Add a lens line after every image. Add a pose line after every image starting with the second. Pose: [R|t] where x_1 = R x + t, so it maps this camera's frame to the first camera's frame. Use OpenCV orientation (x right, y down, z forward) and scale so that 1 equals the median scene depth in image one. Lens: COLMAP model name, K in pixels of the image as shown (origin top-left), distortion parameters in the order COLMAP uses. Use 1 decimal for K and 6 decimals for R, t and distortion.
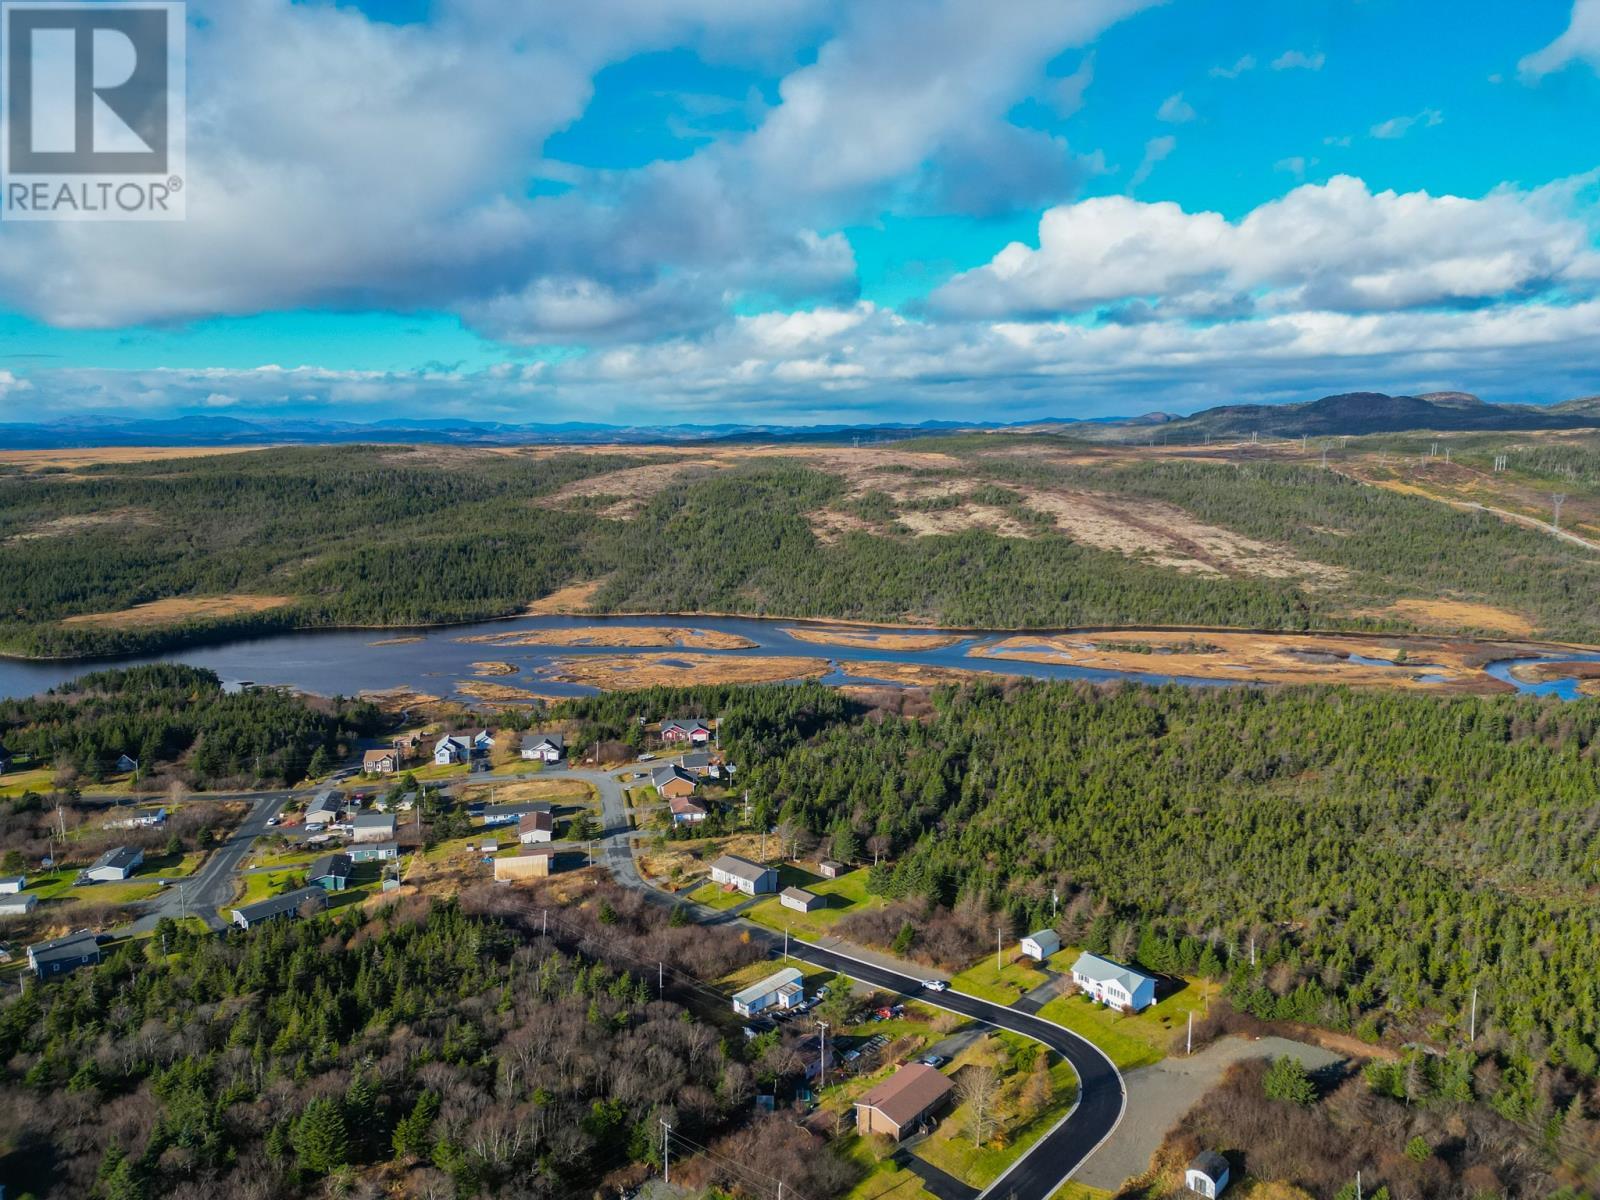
lens RADIAL K [[1092.0, 0, 778.2], [0, 1092.0, 619.6], [0, 0, 1]] dist [0.075660, -0.081303]
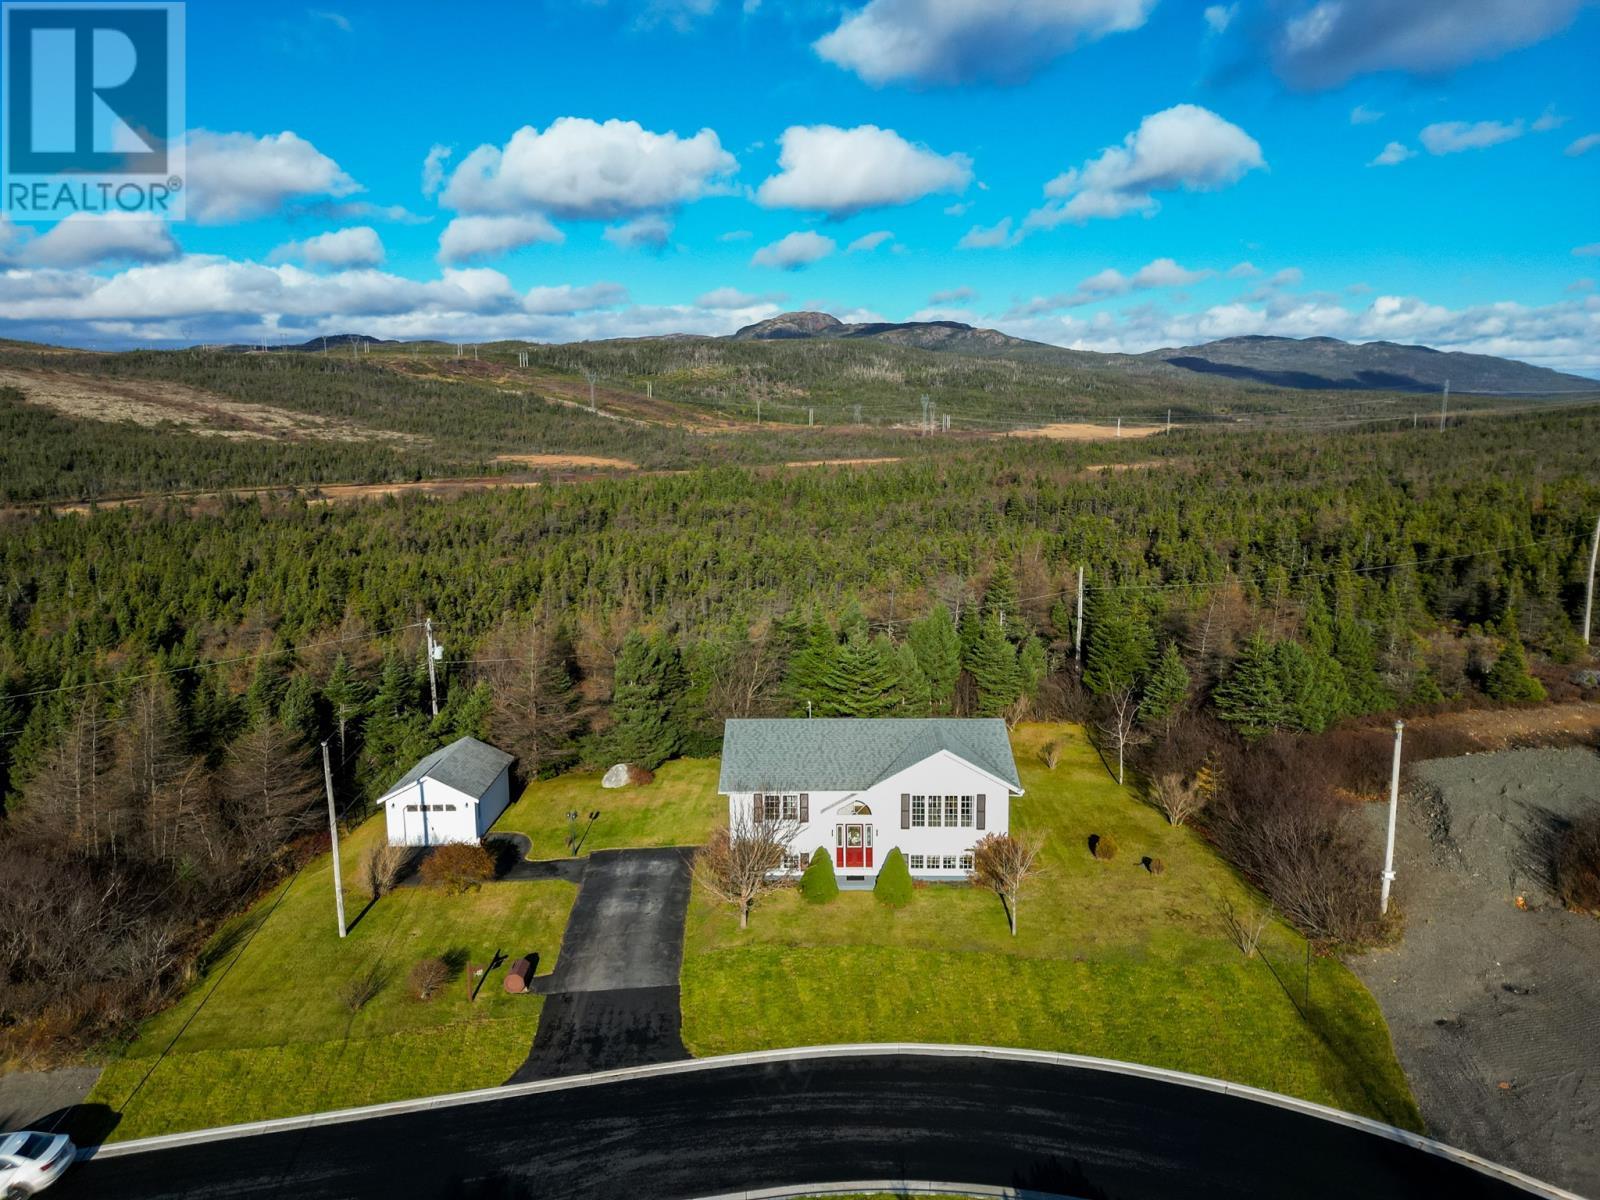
lens RADIAL K [[1108.7, 0, 785.2], [0, 1108.7, 596.5], [0, 0, 1]] dist [0.081103, -0.090228]
pose [[0.655075, -0.121687, 0.745701, 0.028975], [0.126947, 0.990642, 0.050138, 0.070944], [-0.744823, 0.061820, 0.664392, 0.221317]]
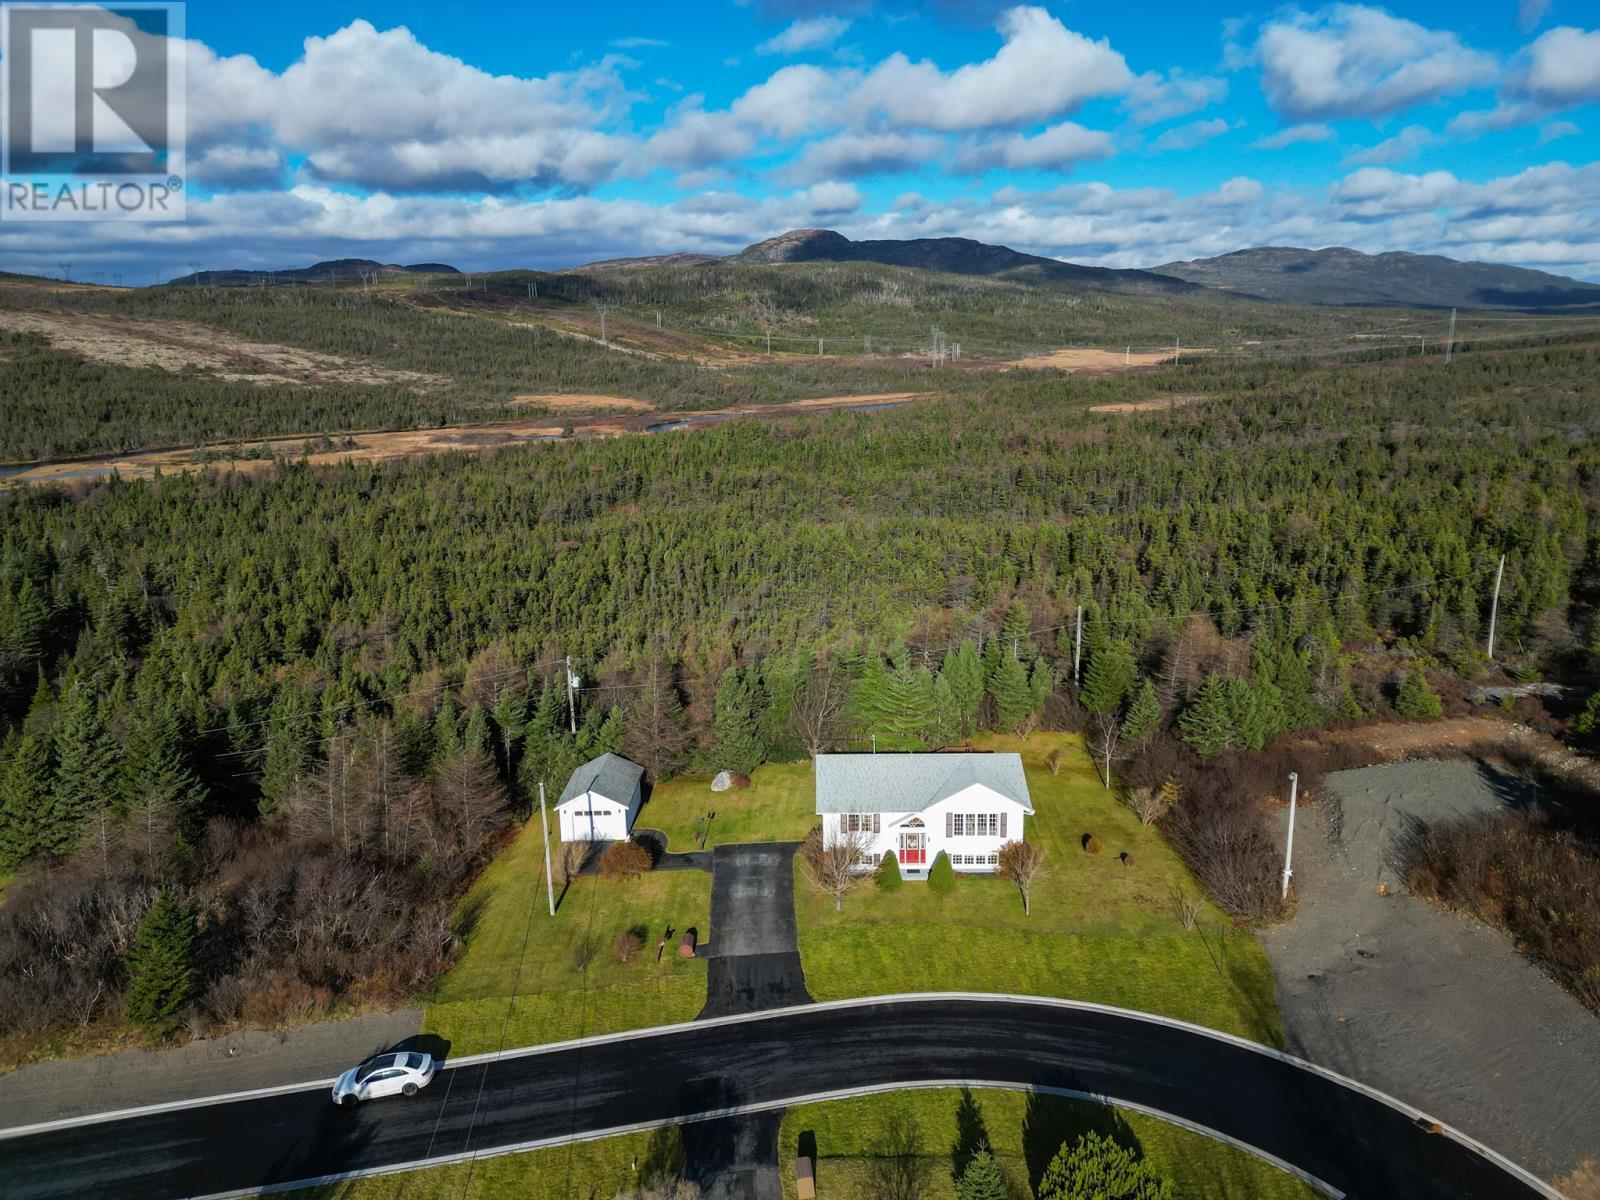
lens RADIAL K [[1108.7, 0, 785.2], [0, 1108.7, 596.5], [0, 0, 1]] dist [0.081103, -0.090228]
pose [[0.658334, -0.182323, 0.730311, 0.009608], [0.138099, 0.983009, 0.120920, 0.057027], [-0.739949, 0.021250, 0.672327, 0.209028]]
